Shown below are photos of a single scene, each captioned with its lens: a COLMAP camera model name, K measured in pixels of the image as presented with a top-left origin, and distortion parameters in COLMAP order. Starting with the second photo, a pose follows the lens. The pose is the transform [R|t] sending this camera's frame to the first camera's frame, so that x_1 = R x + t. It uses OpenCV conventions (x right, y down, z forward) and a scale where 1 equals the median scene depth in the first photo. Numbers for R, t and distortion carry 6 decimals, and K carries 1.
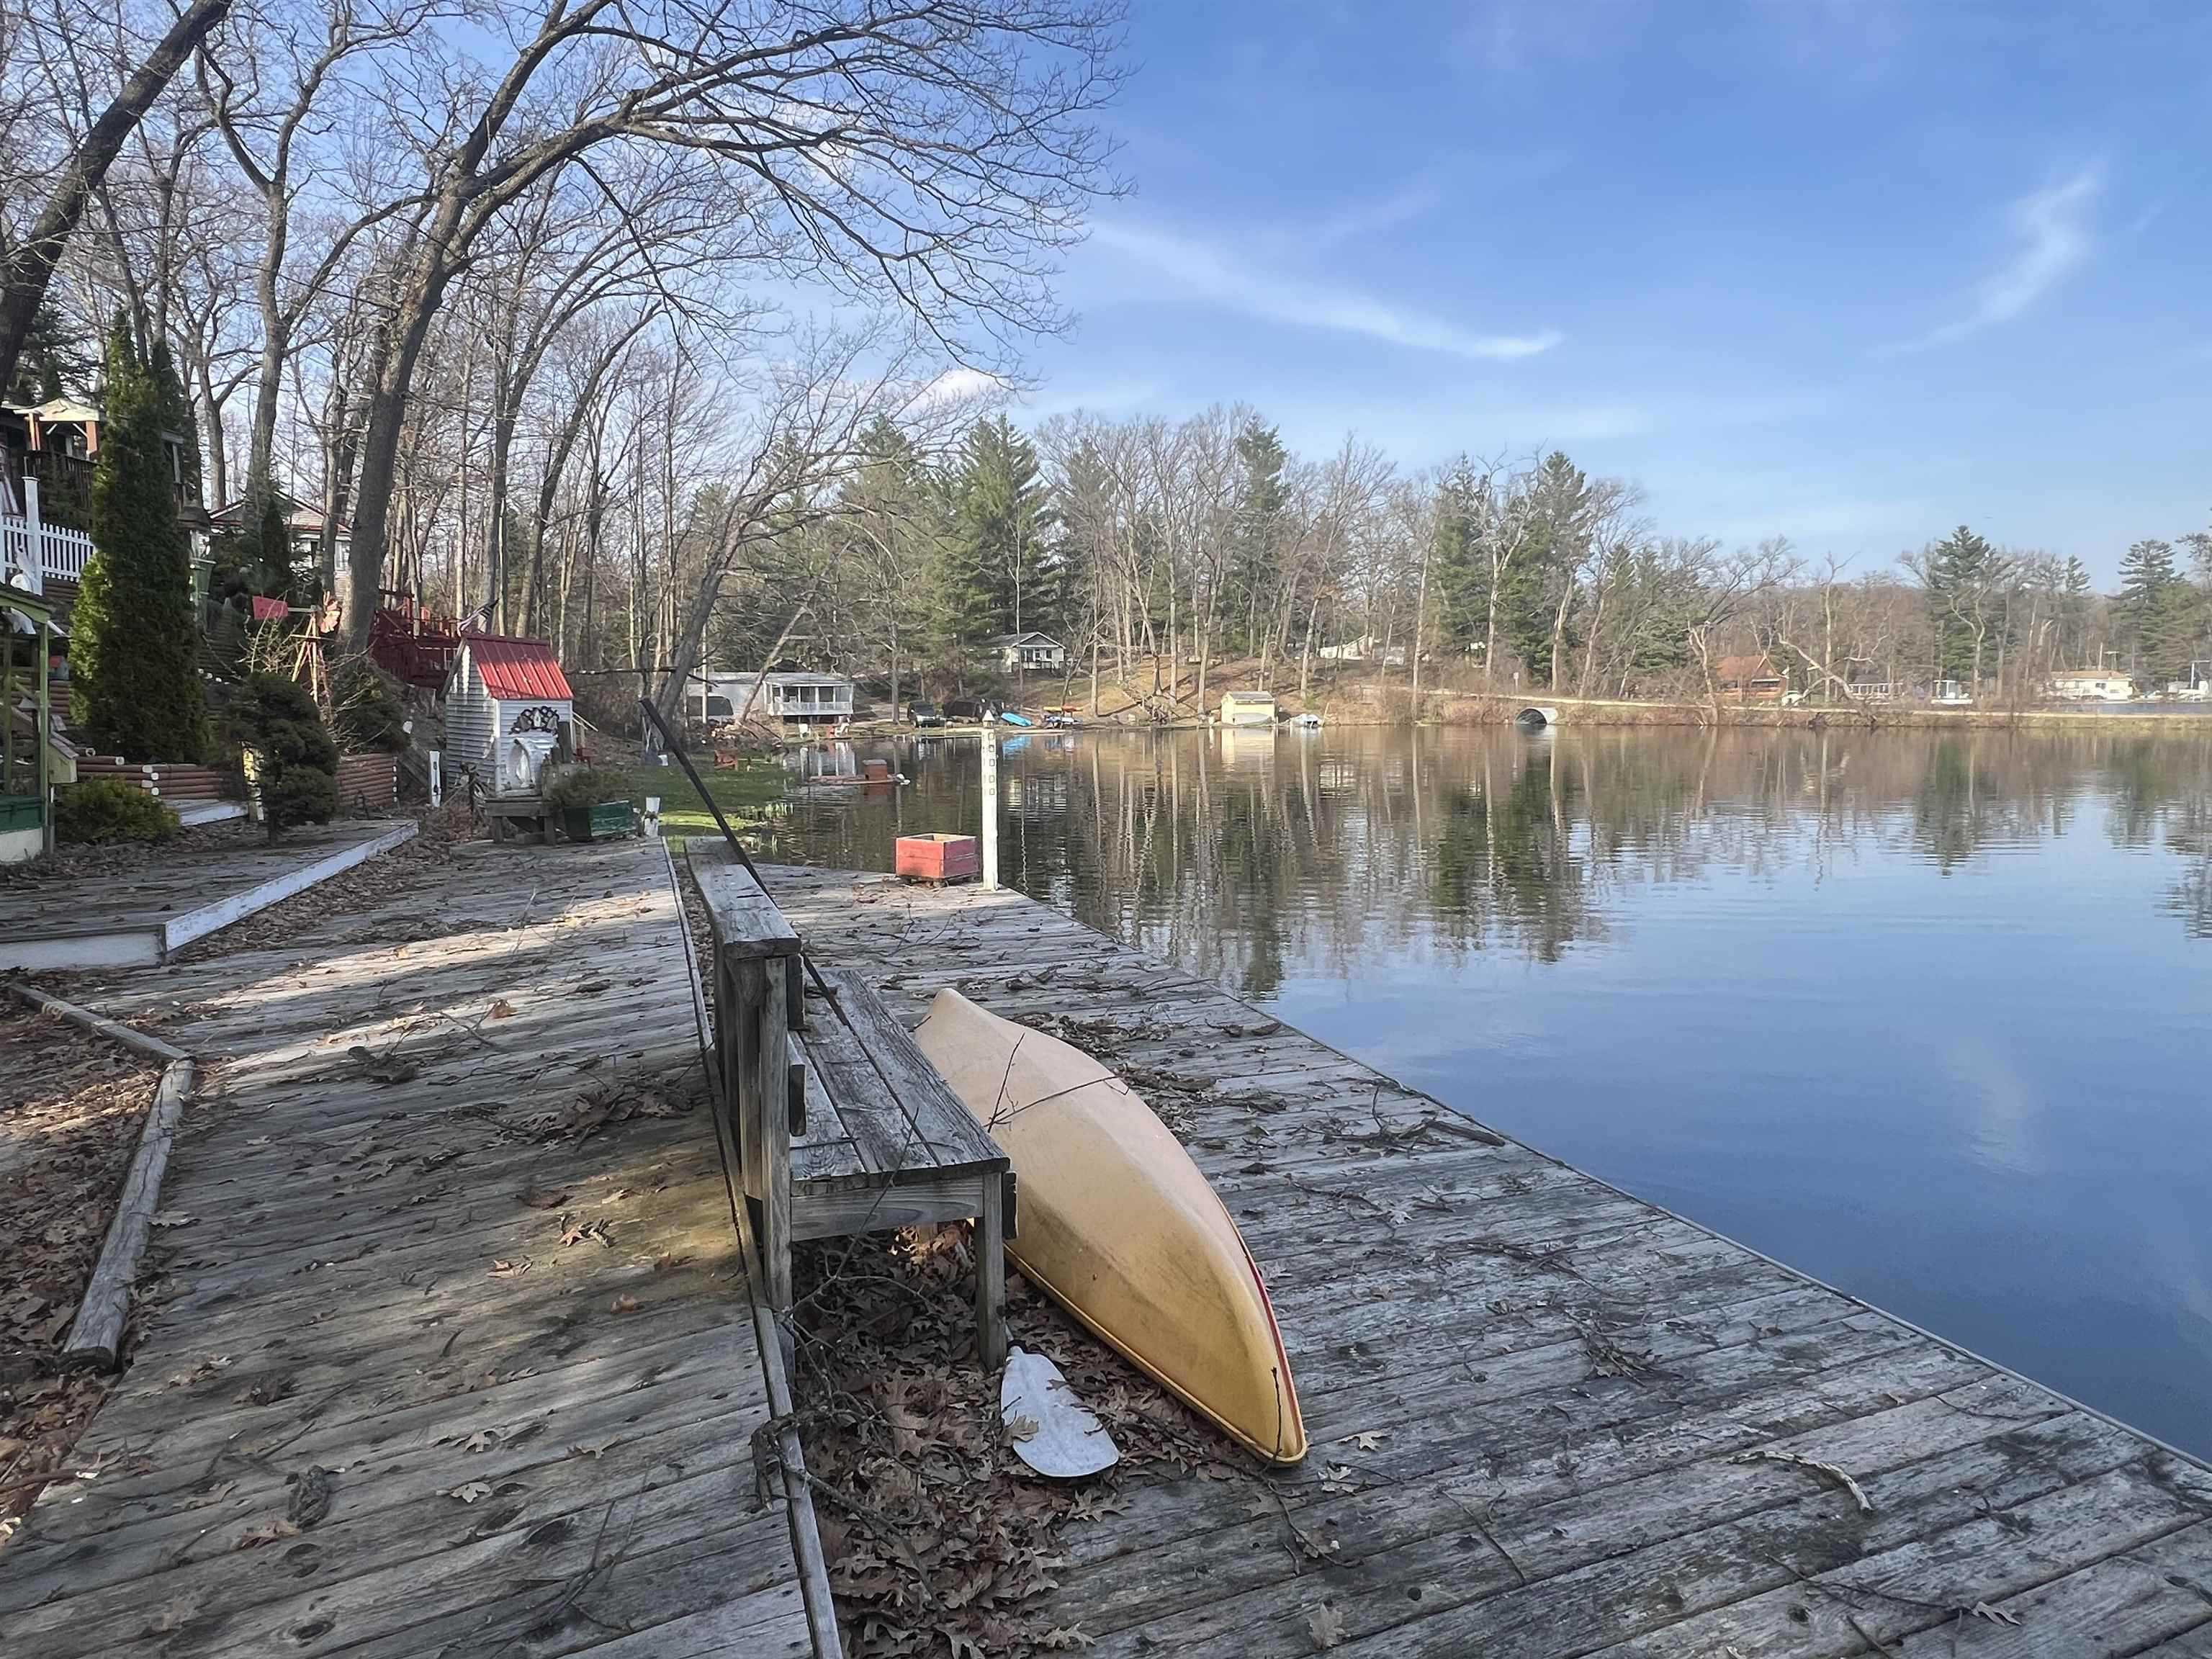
lens RADIAL K [[1251.1, 0, 1094.5], [0, 1251.1, 827.5], [0, 0, 1]] dist [-0.002887, 0.000380]
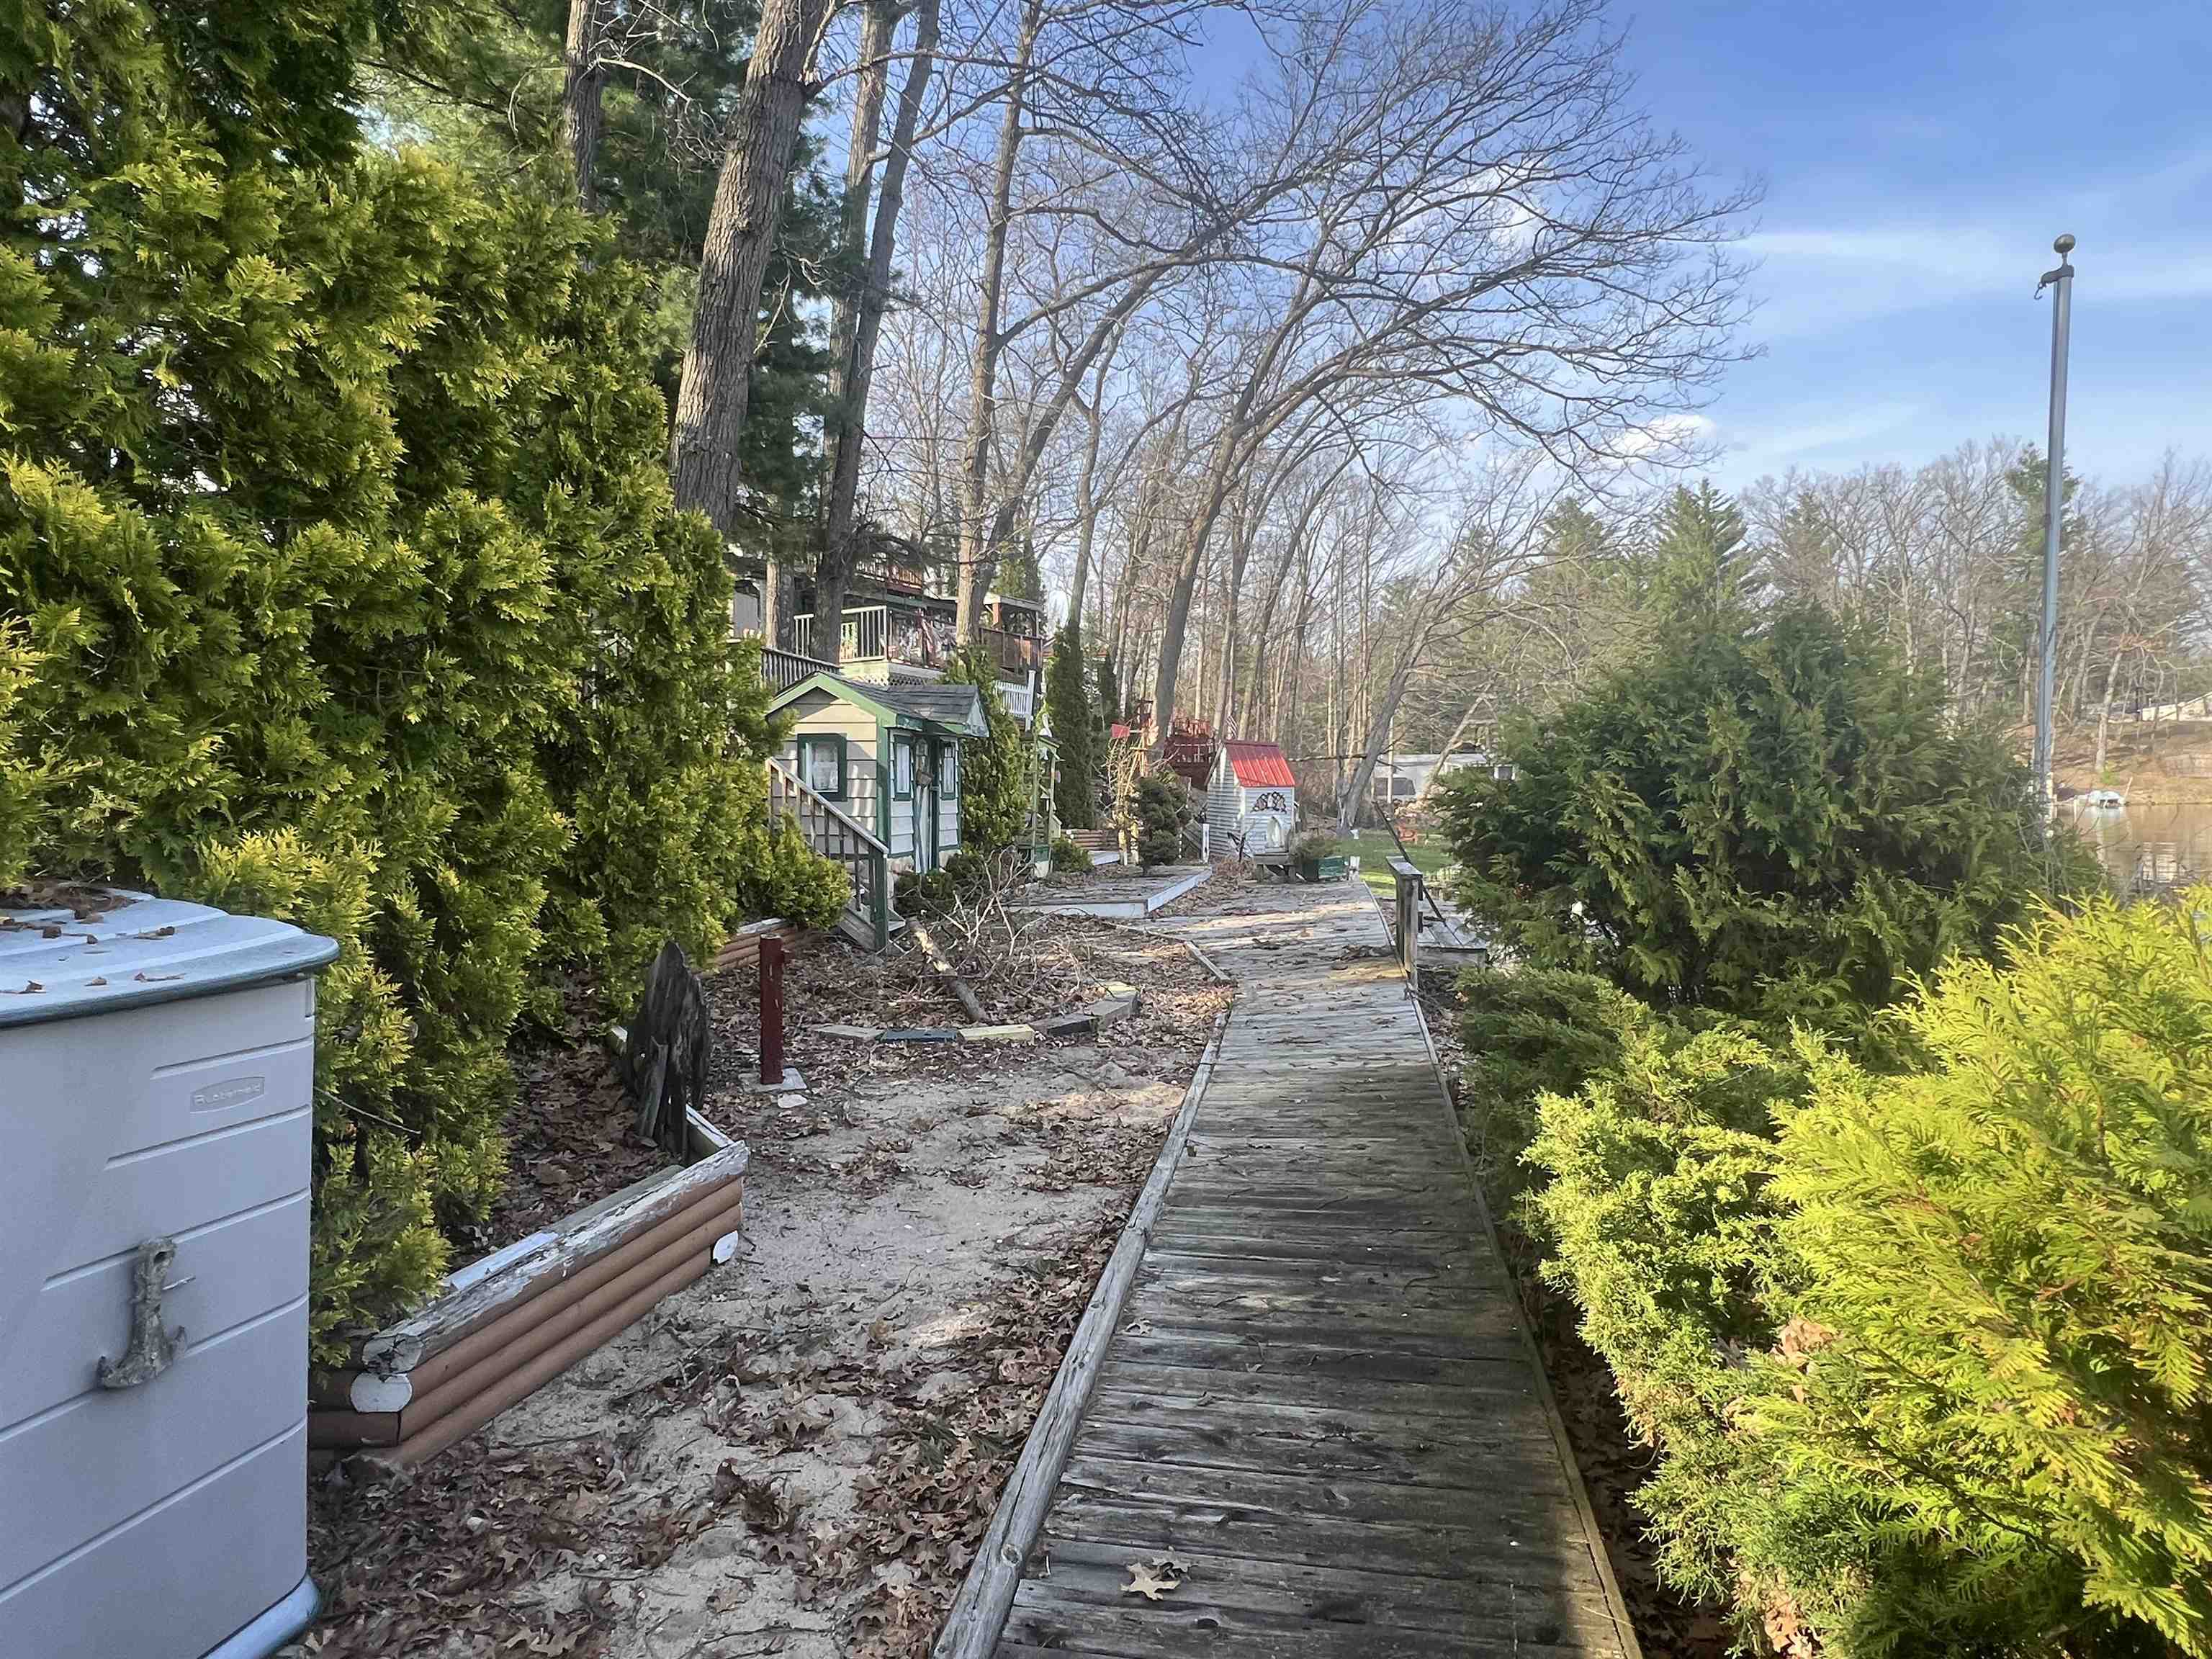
lens RADIAL K [[1251.1, 0, 1094.5], [0, 1251.1, 827.5], [0, 0, 1]] dist [-0.002887, 0.000380]
pose [[0.861701, 0.010318, -0.507312, 0.042649], [-0.041867, 0.997830, -0.050820, 0.010153], [0.505687, 0.065032, 0.860263, -0.141468]]
